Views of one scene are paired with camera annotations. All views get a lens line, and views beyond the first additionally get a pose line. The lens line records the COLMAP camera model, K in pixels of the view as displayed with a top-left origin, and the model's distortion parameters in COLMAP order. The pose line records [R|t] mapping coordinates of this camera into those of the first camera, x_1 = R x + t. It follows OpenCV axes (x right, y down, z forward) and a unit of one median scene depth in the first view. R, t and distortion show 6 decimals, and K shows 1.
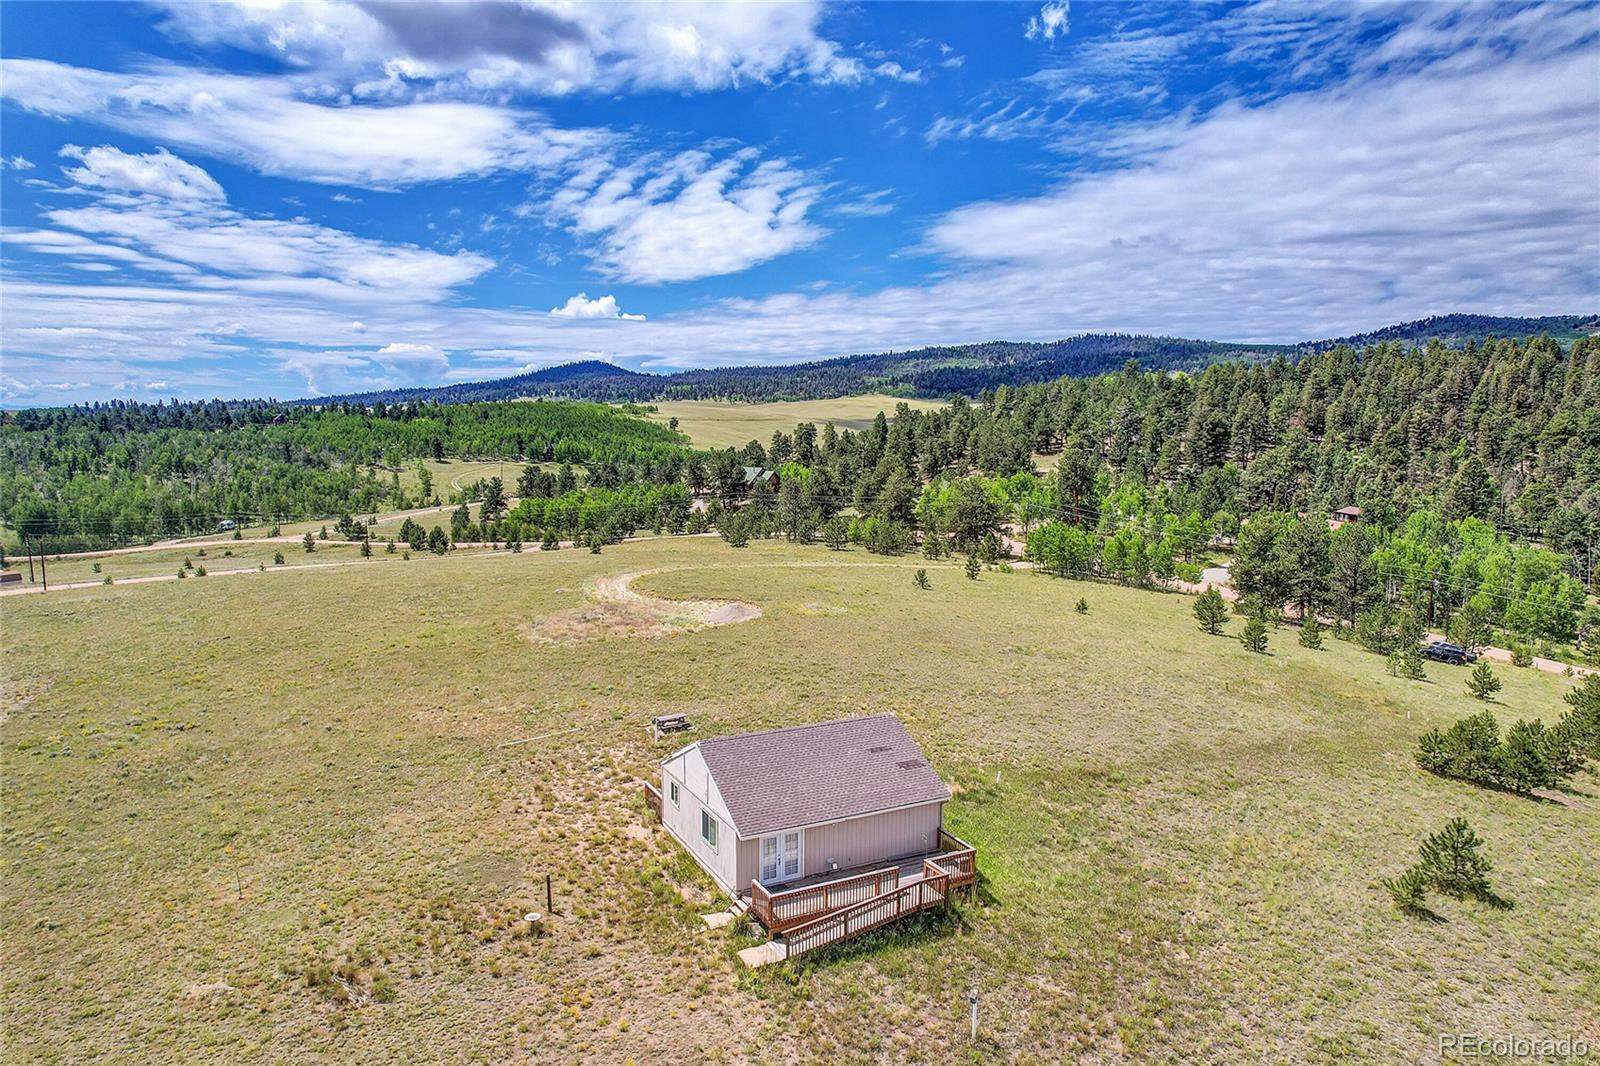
lens RADIAL K [[1024.4, 0, 801.3], [0, 1024.4, 529.0], [0, 0, 1]] dist [-0.070243, 0.066747]
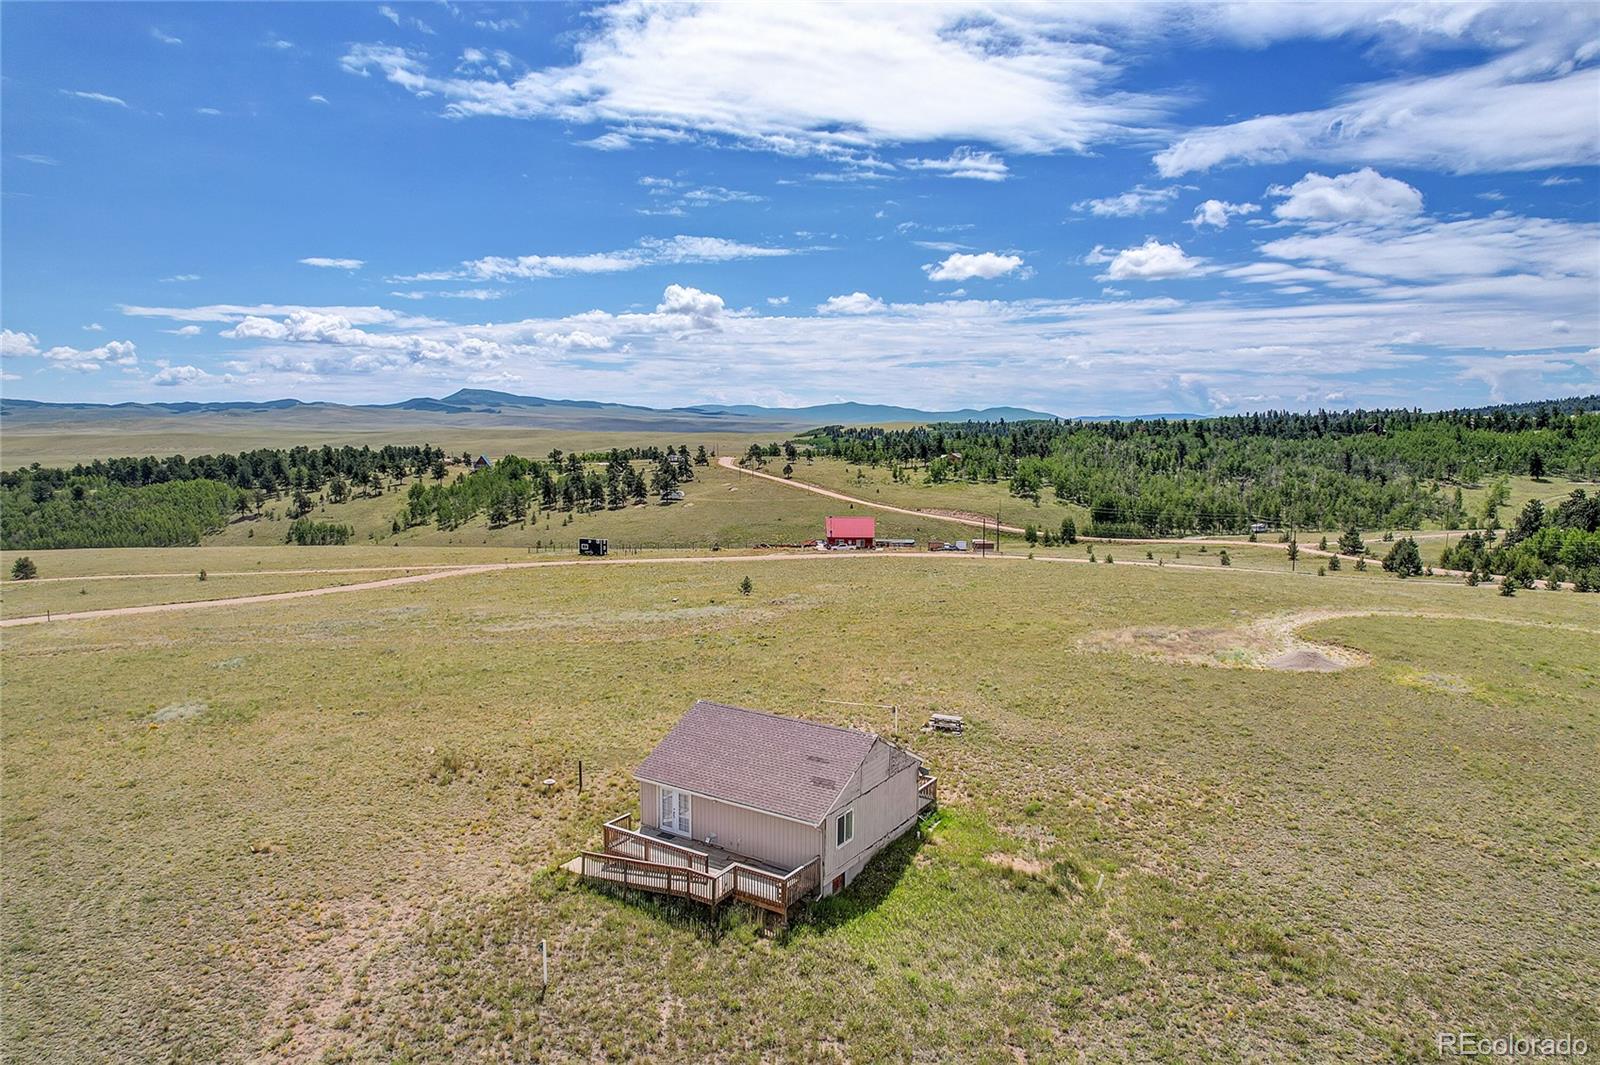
lens RADIAL K [[1024.4, 0, 803.3], [0, 1024.4, 519.5], [0, 0, 1]] dist [-0.070243, 0.066747]
pose [[0.498082, 0.083113, -0.863138, 0.123364], [-0.099722, 0.994282, 0.038195, -0.006463], [0.861377, 0.067050, 0.503522, 0.067338]]
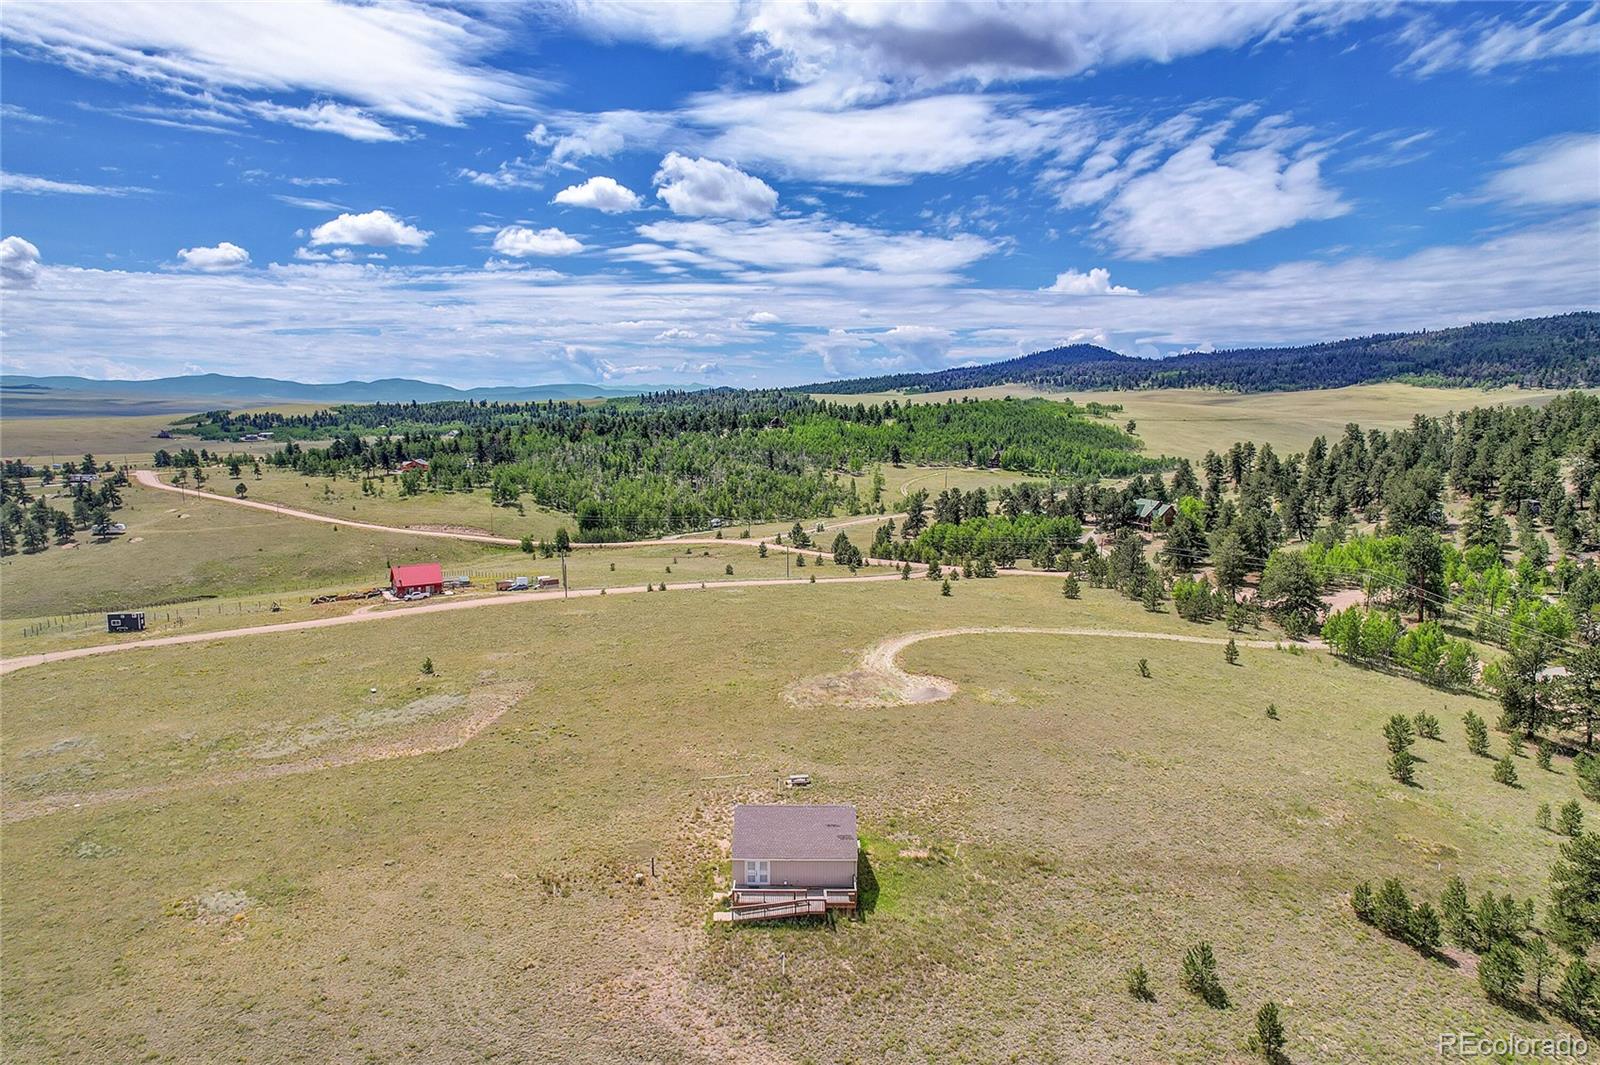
lens RADIAL K [[1024.4, 0, 801.3], [0, 1024.4, 531.5], [0, 0, 1]] dist [-0.070243, 0.066747]
pose [[0.888903, 0.058853, -0.454299, 0.113870], [-0.047562, 0.998210, 0.036254, -0.051412], [0.455619, -0.010619, 0.890111, -0.088235]]
